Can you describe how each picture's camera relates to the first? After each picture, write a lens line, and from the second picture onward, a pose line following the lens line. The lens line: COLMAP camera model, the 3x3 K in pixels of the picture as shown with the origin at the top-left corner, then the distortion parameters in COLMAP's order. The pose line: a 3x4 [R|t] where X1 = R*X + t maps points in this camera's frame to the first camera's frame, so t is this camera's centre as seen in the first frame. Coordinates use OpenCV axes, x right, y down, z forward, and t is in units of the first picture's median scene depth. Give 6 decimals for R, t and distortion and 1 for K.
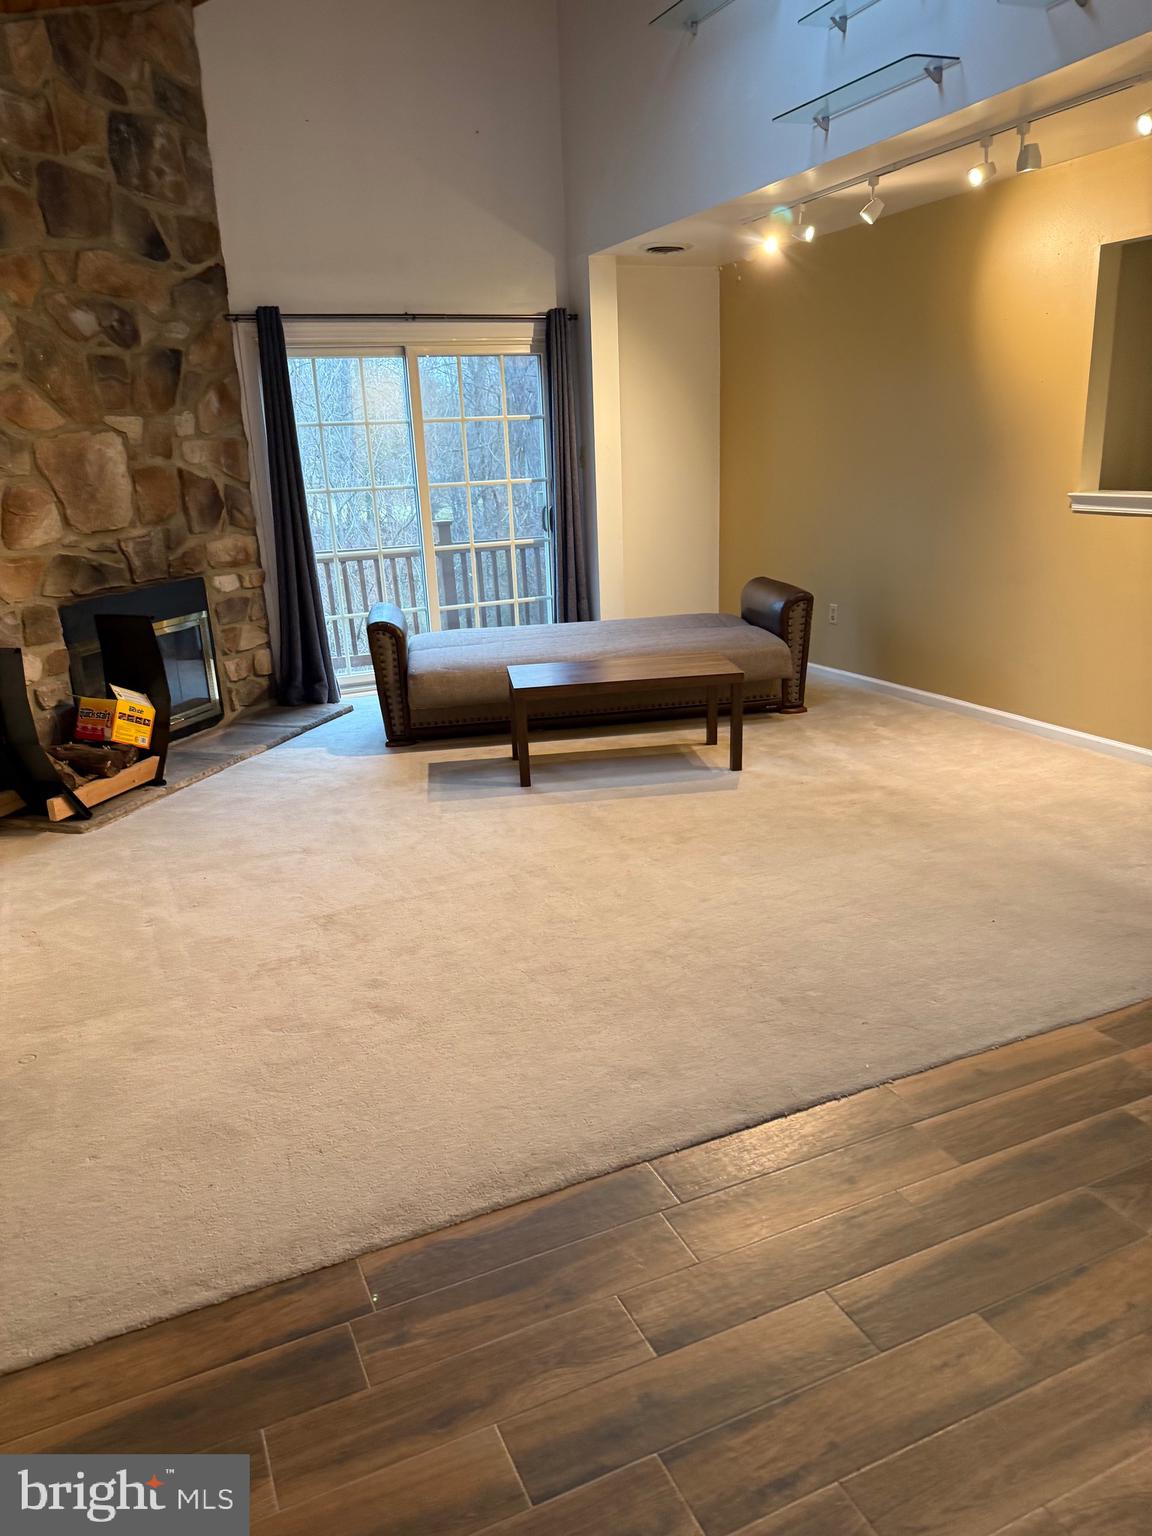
lens RADIAL K [[1081.1, 0, 576.0], [0, 1081.1, 768.0], [0, 0, 1]] dist [0.026241, -0.046745]
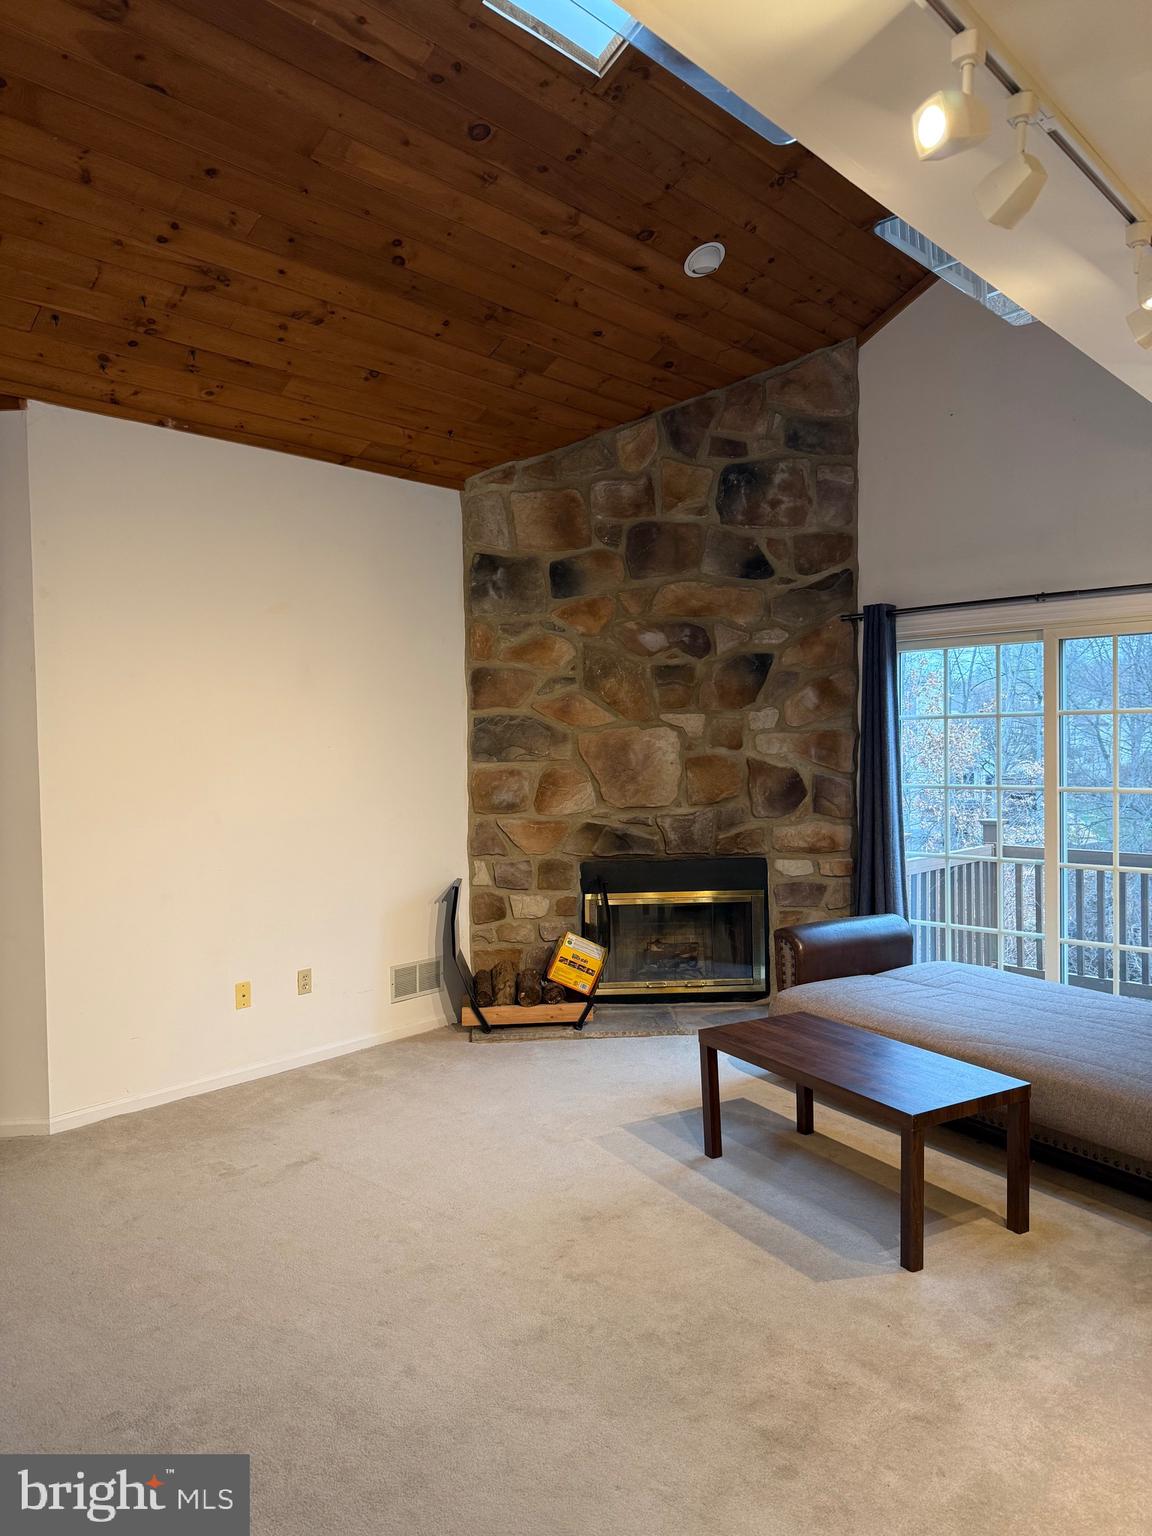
lens RADIAL K [[1072.3, 0, 576.0], [0, 1072.3, 768.0], [0, 0, 1]] dist [0.127819, -0.214264]
pose [[0.378229, 0.067003, -0.923284, 0.619545], [-0.265273, 0.963394, -0.038757, -0.196415], [0.886889, 0.259582, 0.382157, 0.481213]]
